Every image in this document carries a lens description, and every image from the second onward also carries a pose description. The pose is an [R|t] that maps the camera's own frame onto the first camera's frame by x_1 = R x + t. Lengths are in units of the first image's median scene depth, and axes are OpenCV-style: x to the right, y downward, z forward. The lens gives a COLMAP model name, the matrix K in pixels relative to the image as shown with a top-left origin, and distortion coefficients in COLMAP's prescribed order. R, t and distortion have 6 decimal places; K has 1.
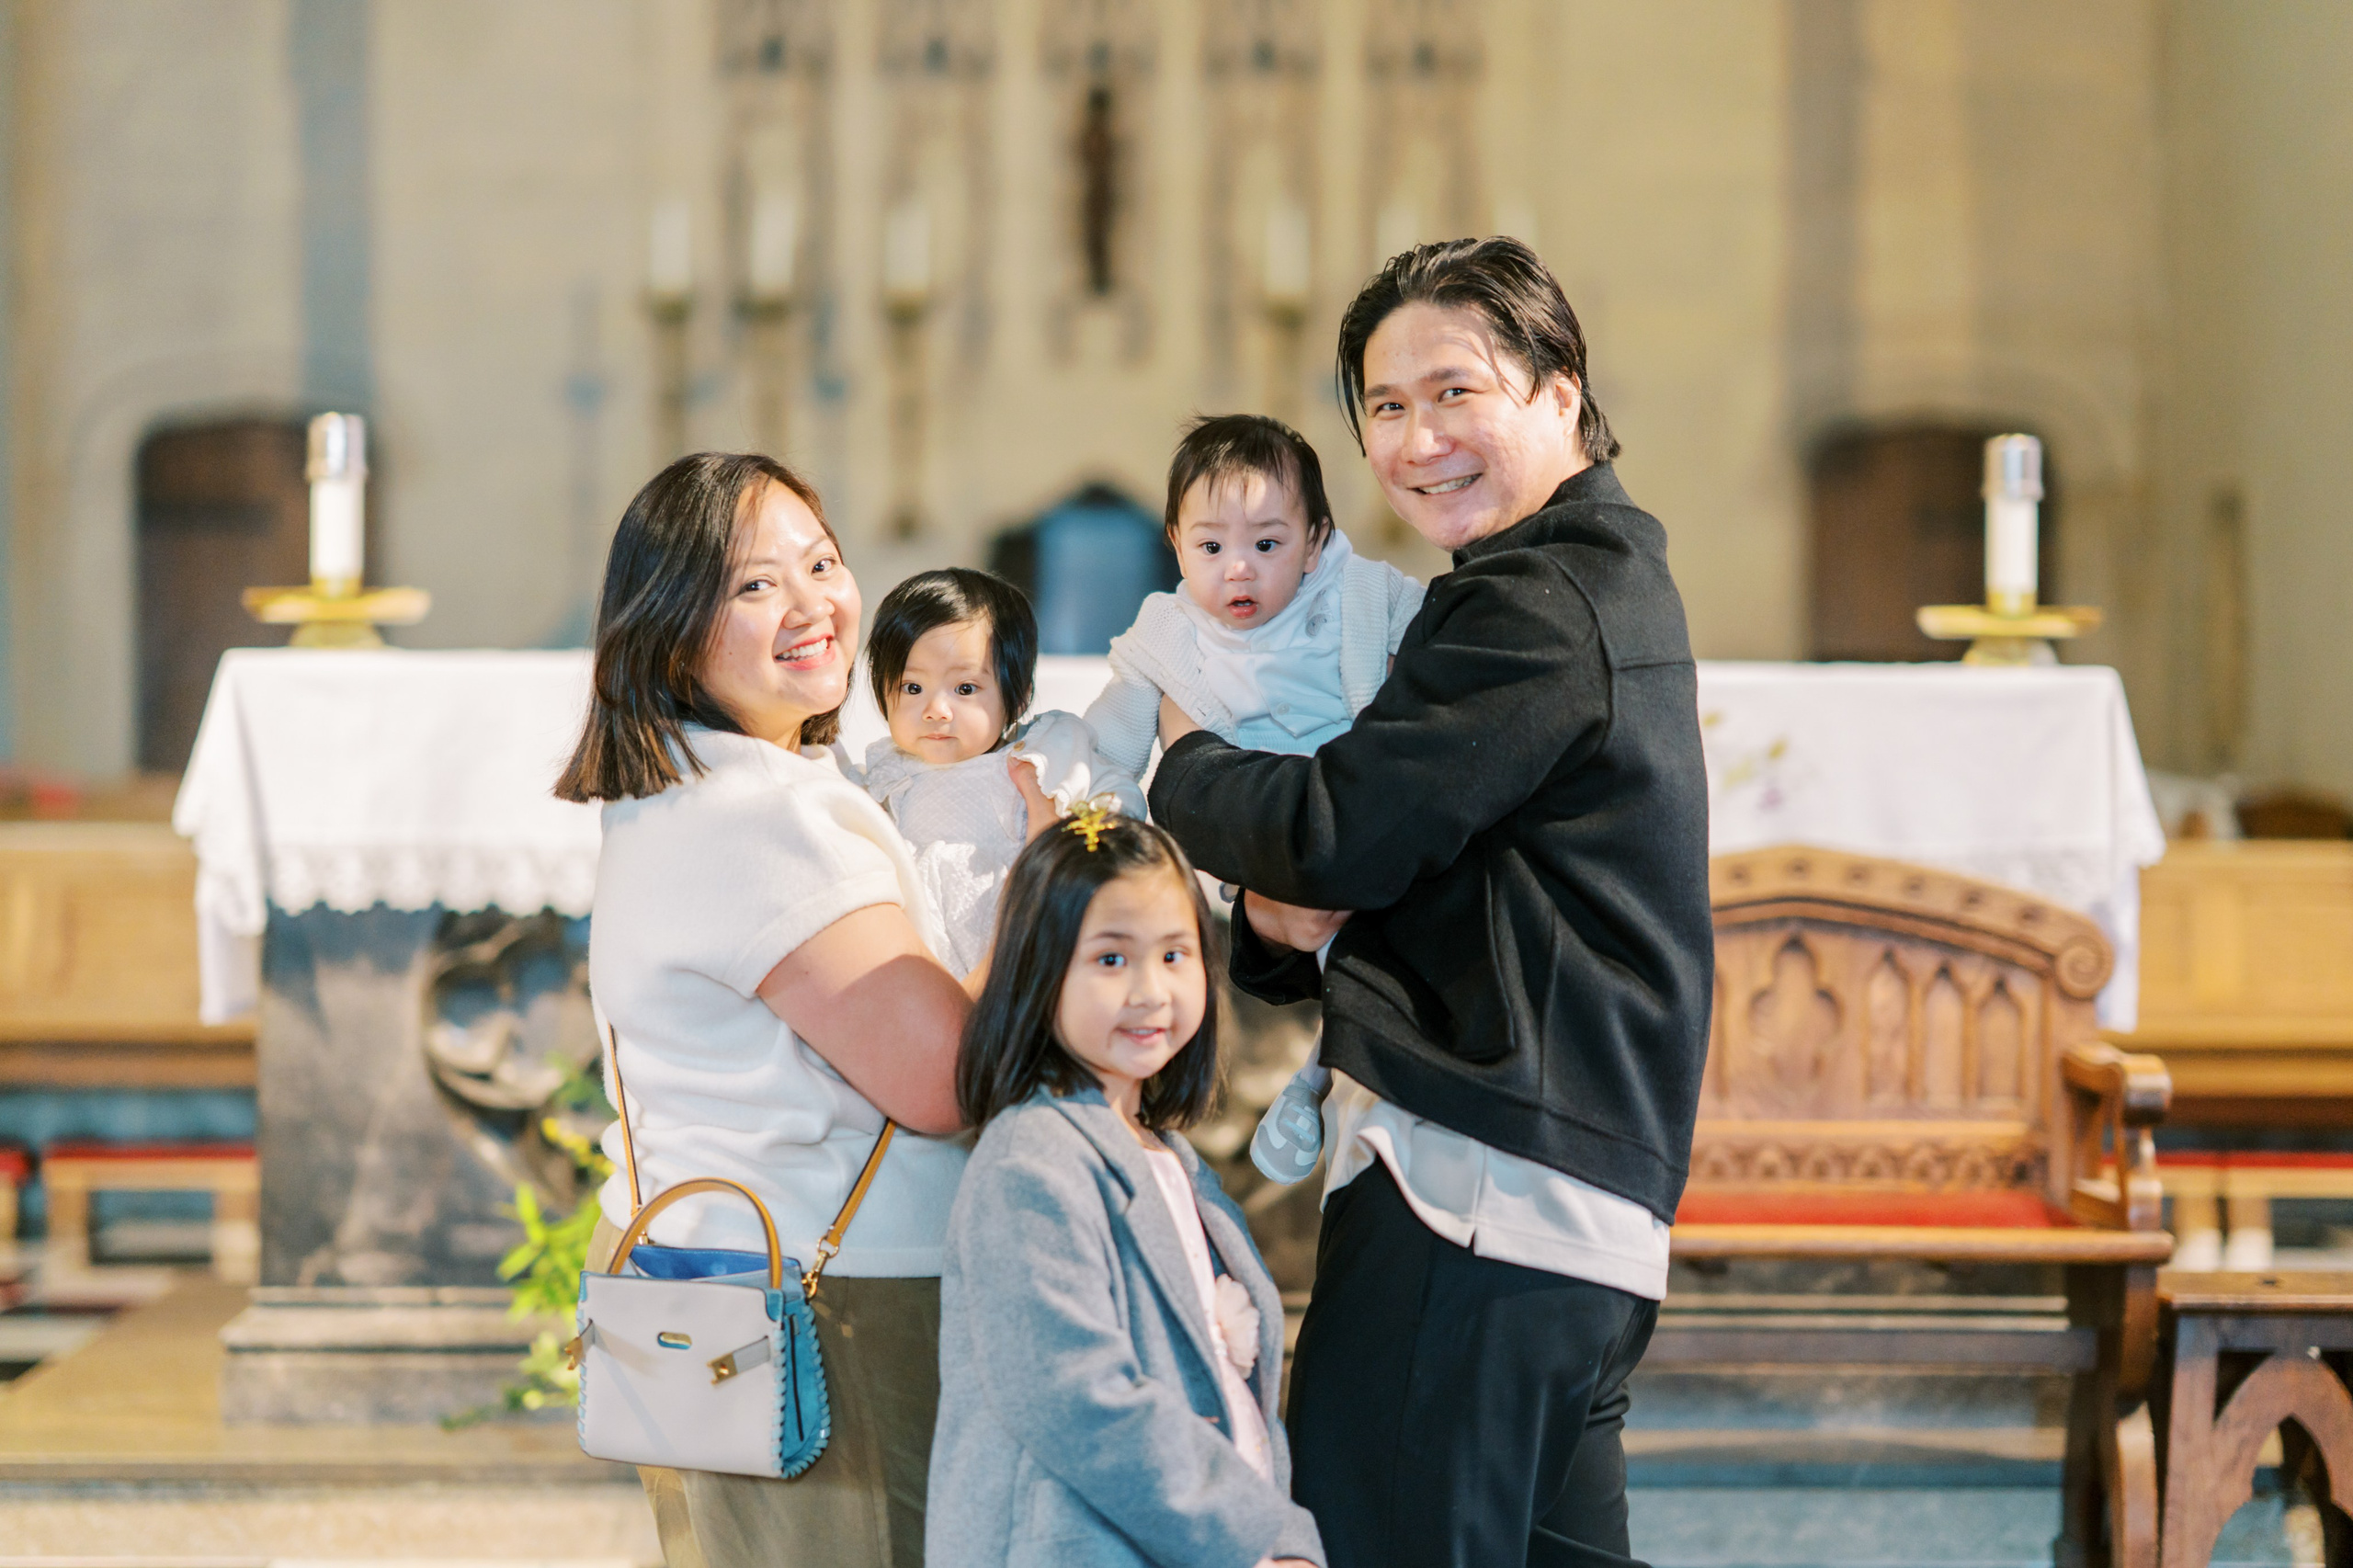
lens RADIAL K [[6111.2, 0, 1176.5], [0, 6111.2, 784.0], [0, 0, 1]] dist [0.048532, 0.251390]
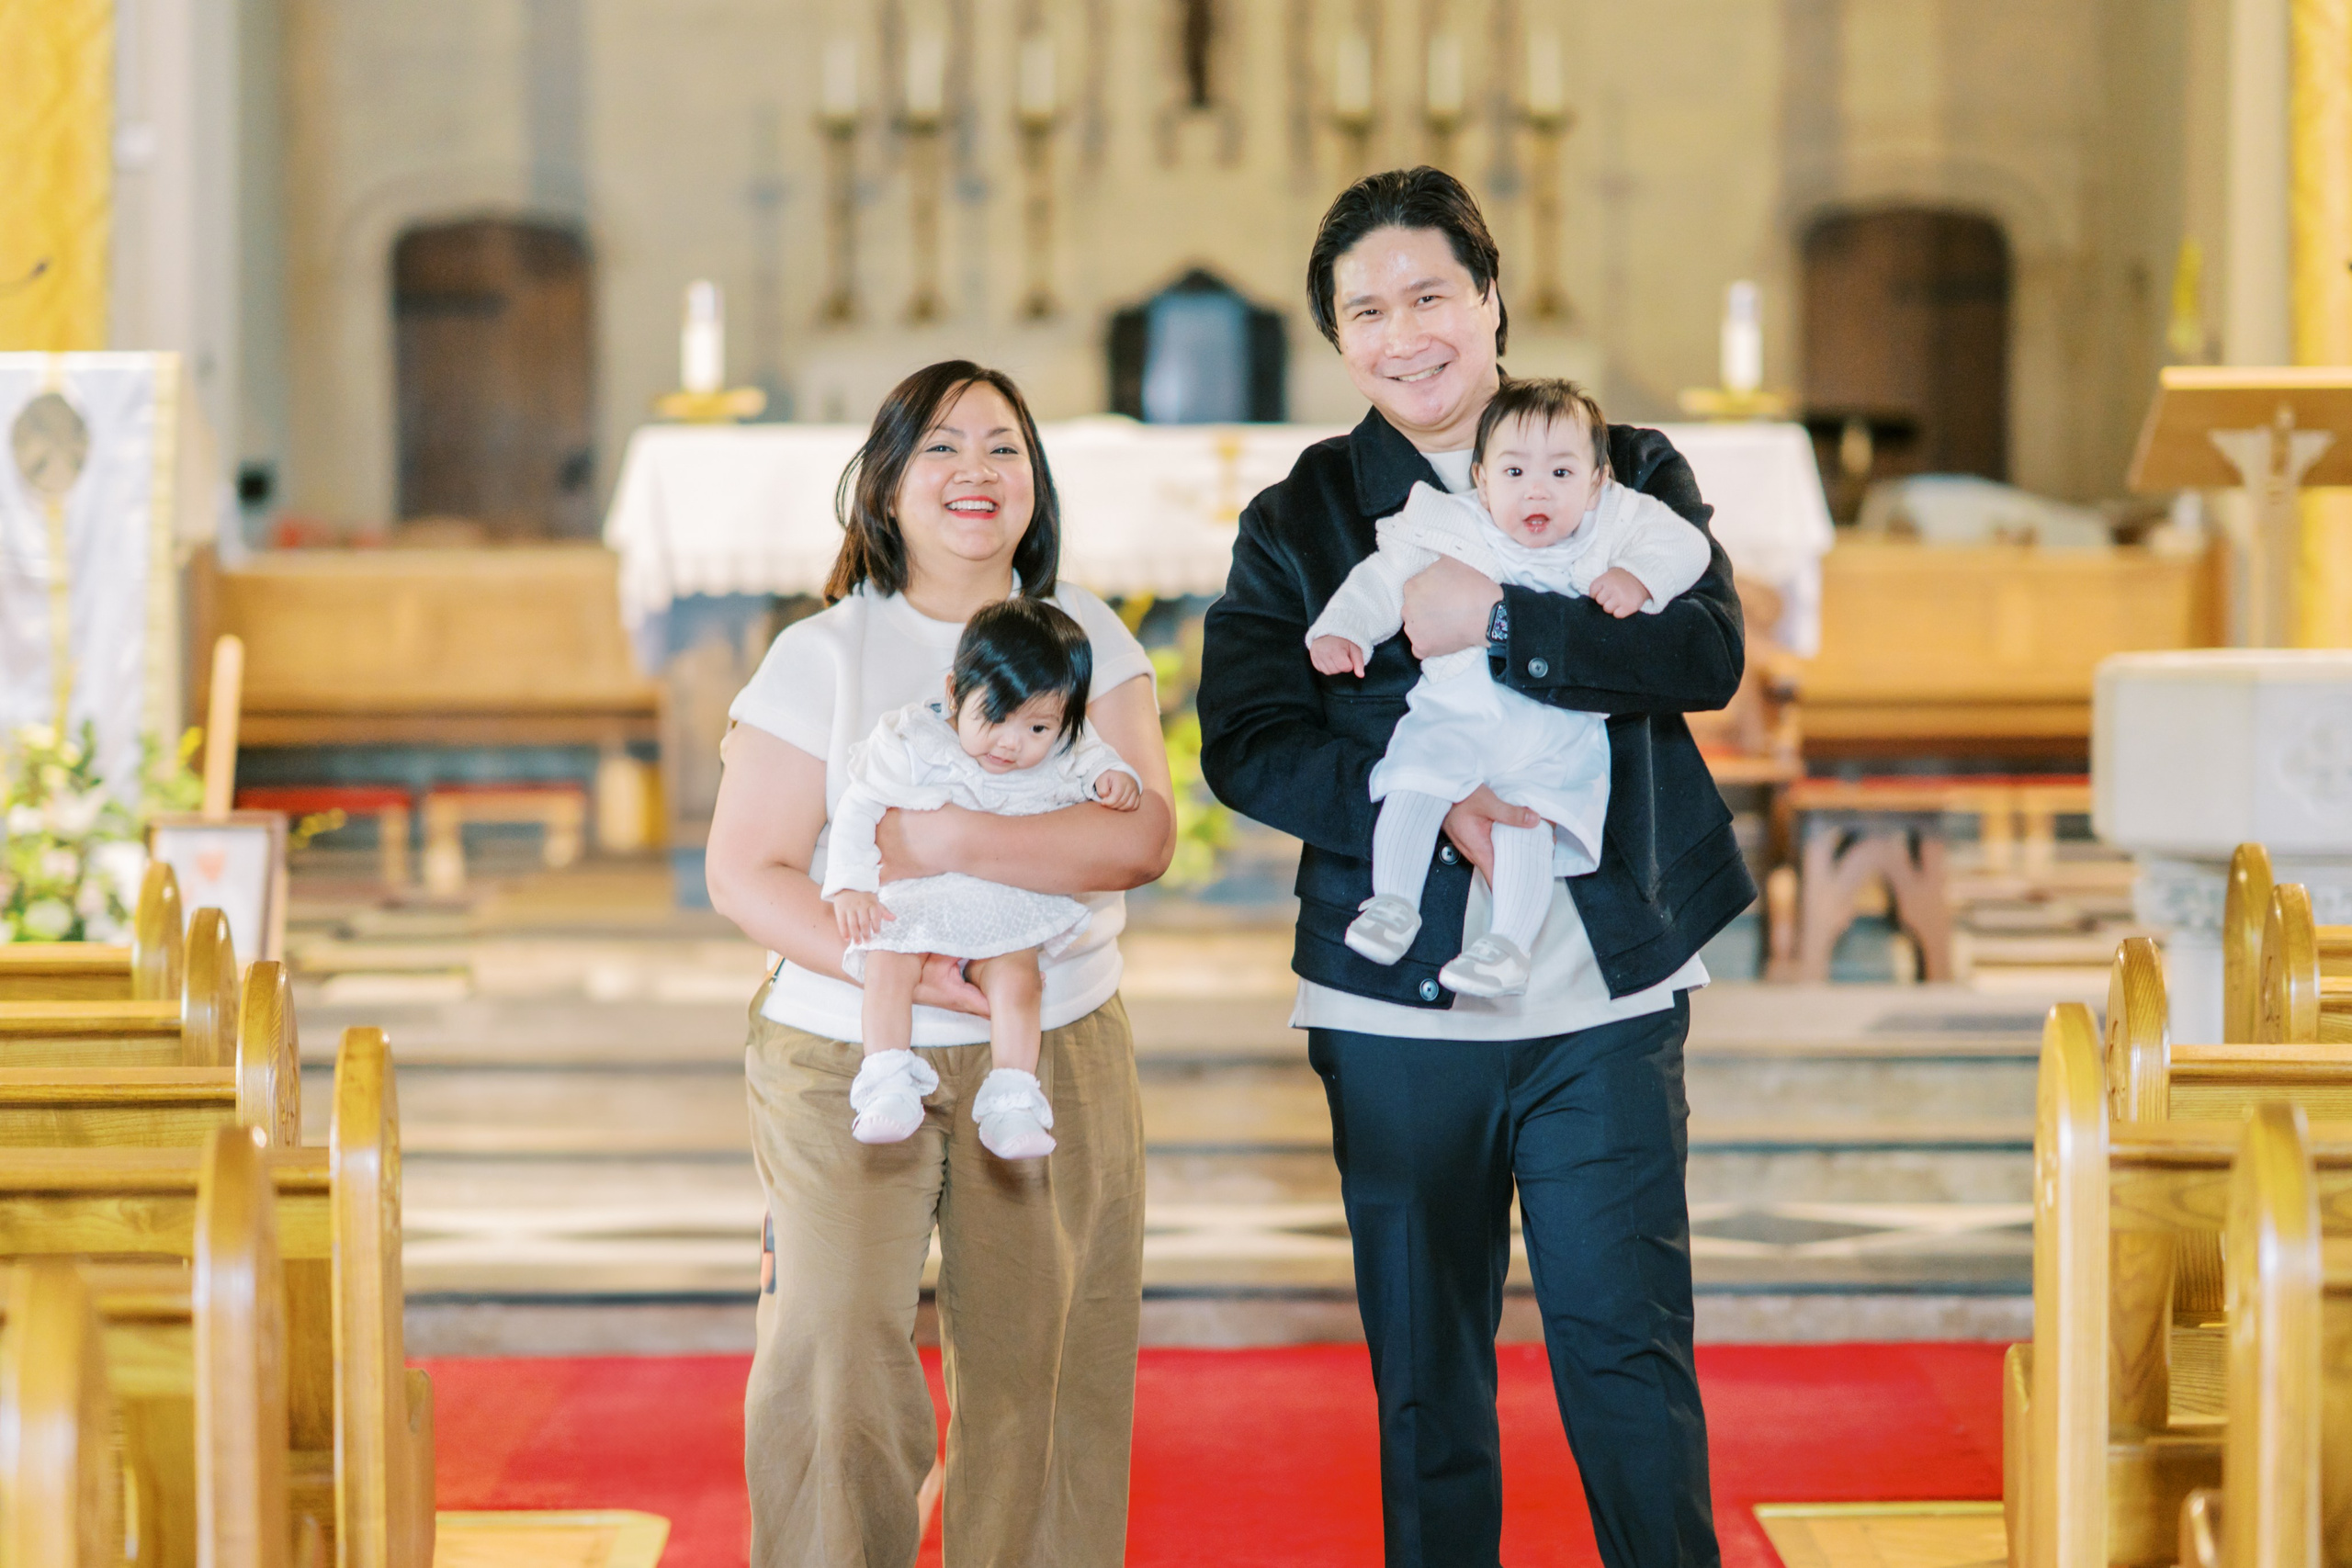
lens RADIAL K [[6108.1, 0, 1176.0], [0, 6108.1, 784.0], [0, 0, 1]] dist [0.048532, 0.251390]
pose [[0.999759, -0.009456, -0.019819, 0.005301], [0.010272, 0.999085, 0.041505, 0.001787], [0.019409, -0.041698, 0.998942, -0.190234]]
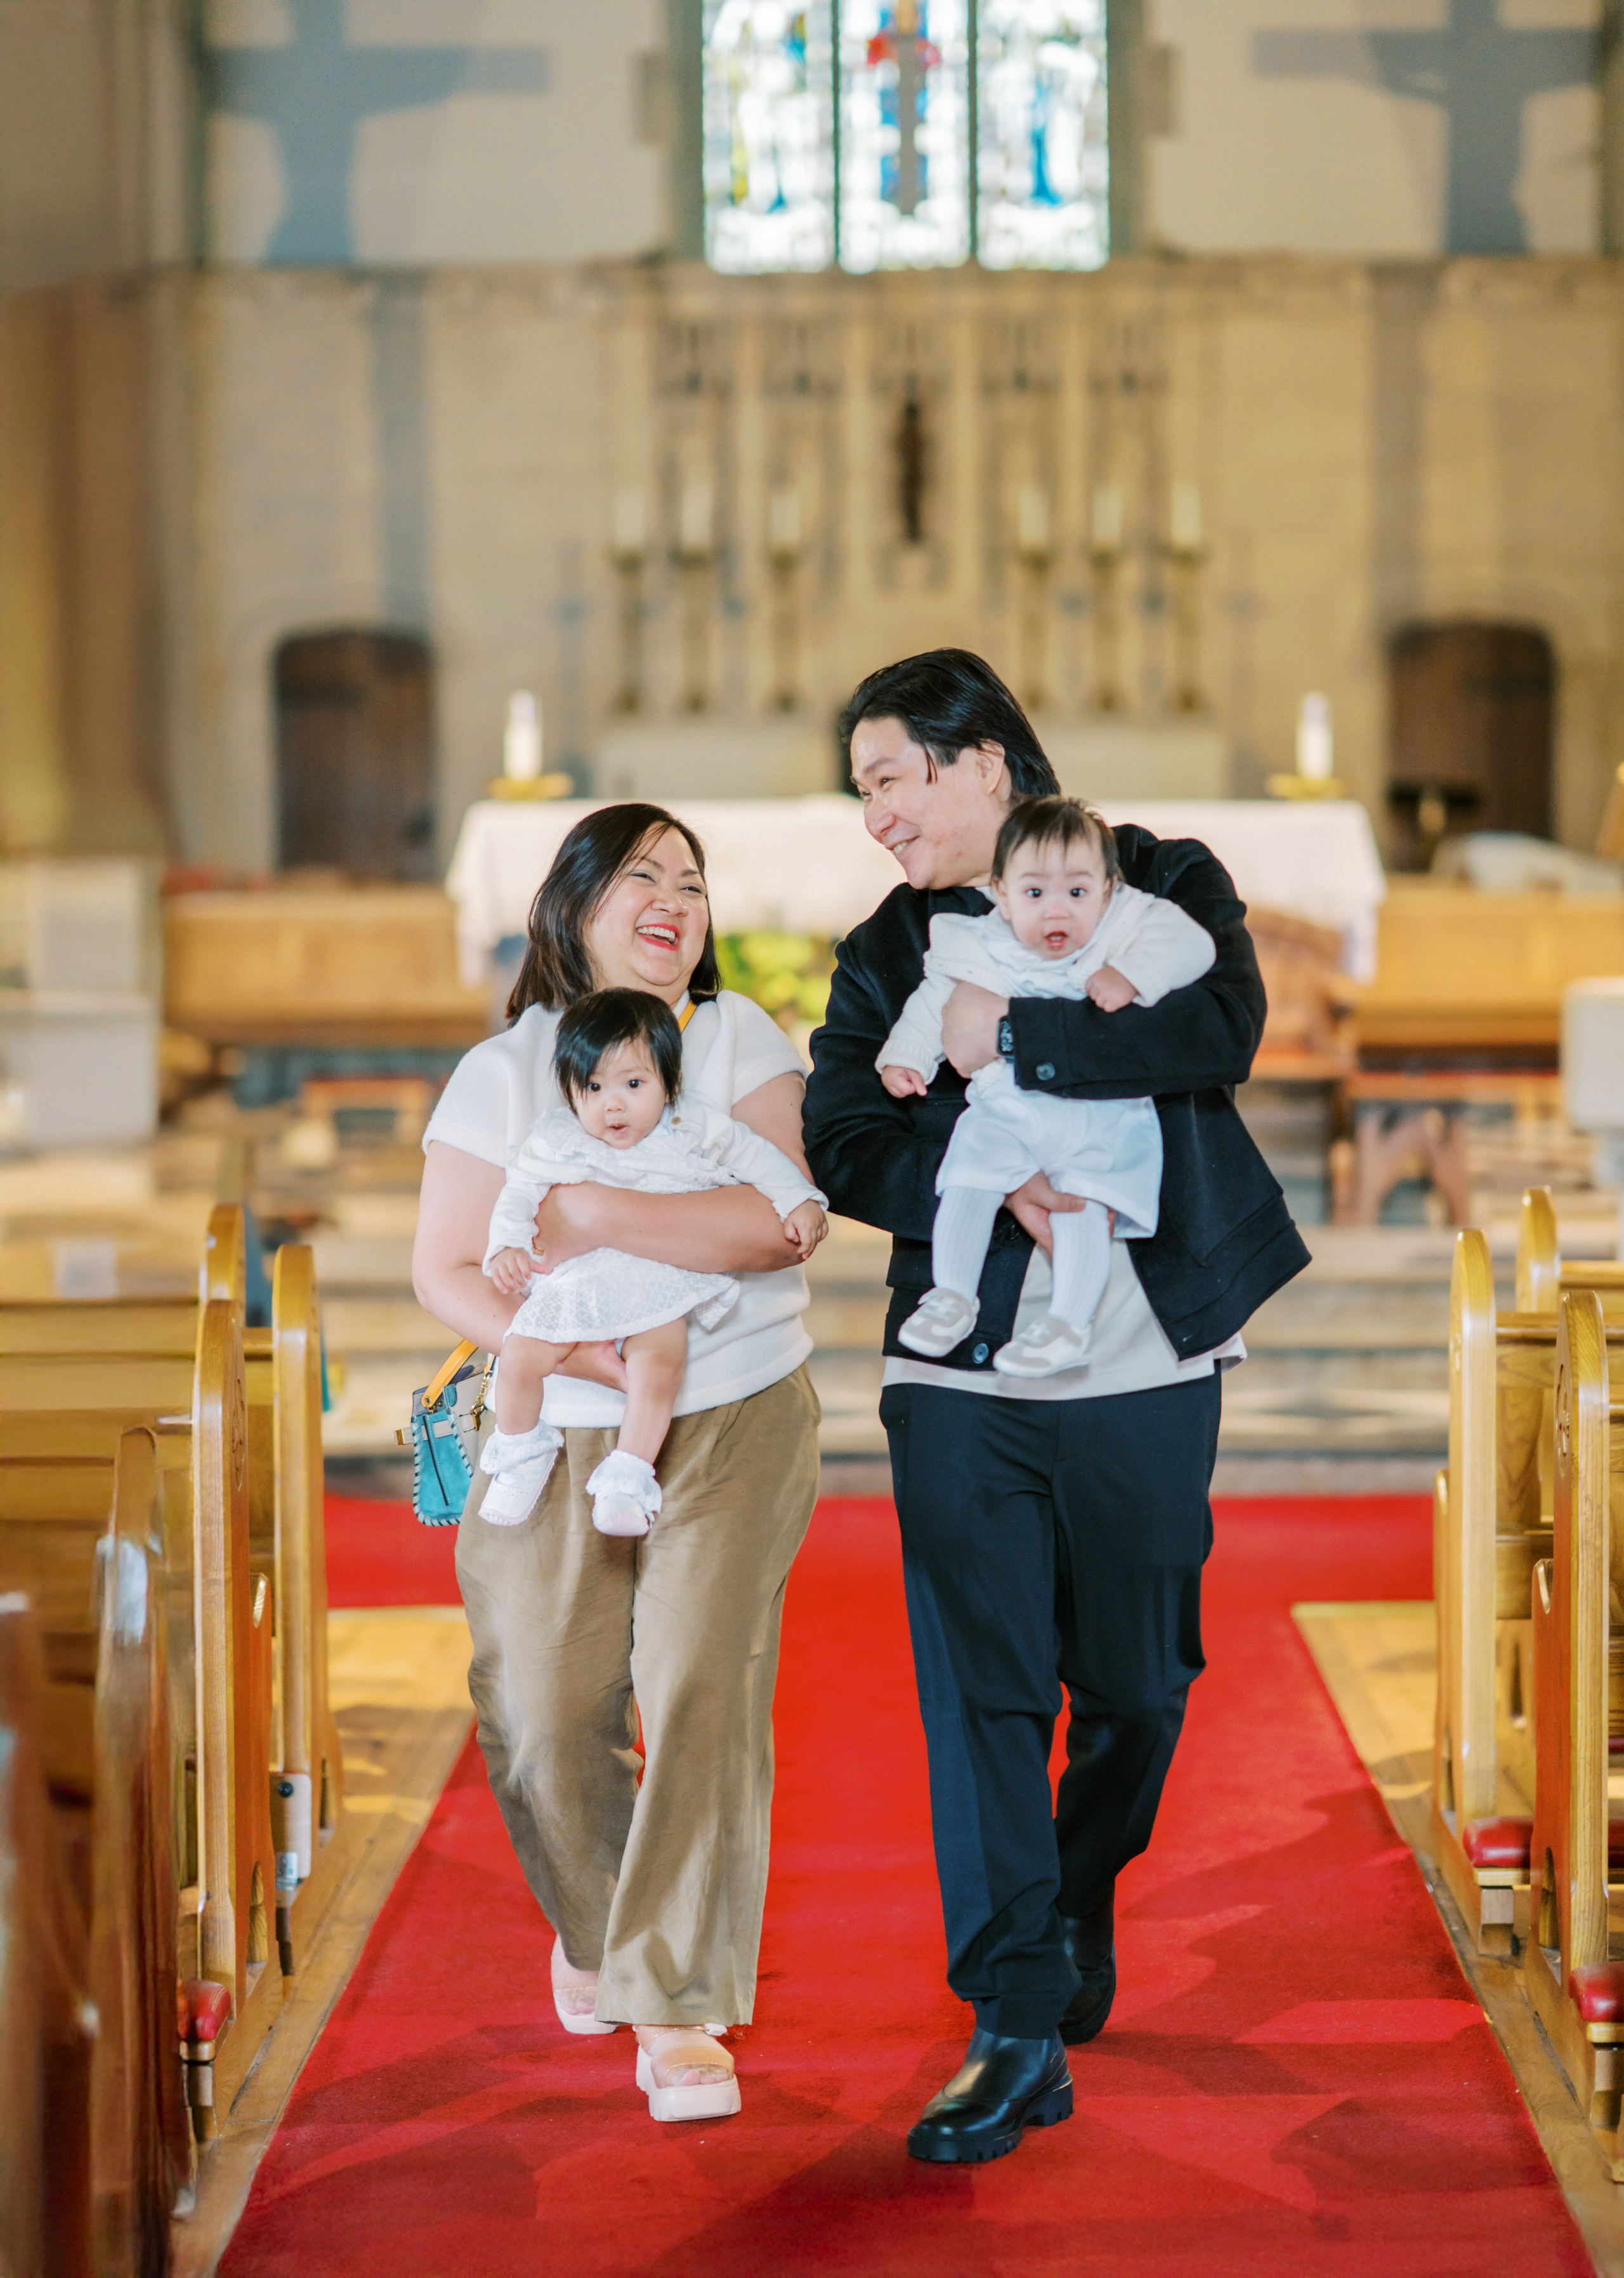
lens RADIAL K [[4977.6, 0, 812.0], [0, 4977.6, 1139.0], [0, 0, 1]] dist [0.050465, 0.363806]
pose [[0.999234, -0.007819, -0.038347, 0.008588], [0.009869, 0.998516, 0.053561, 0.000207], [0.037871, -0.053899, 0.997828, -0.228927]]
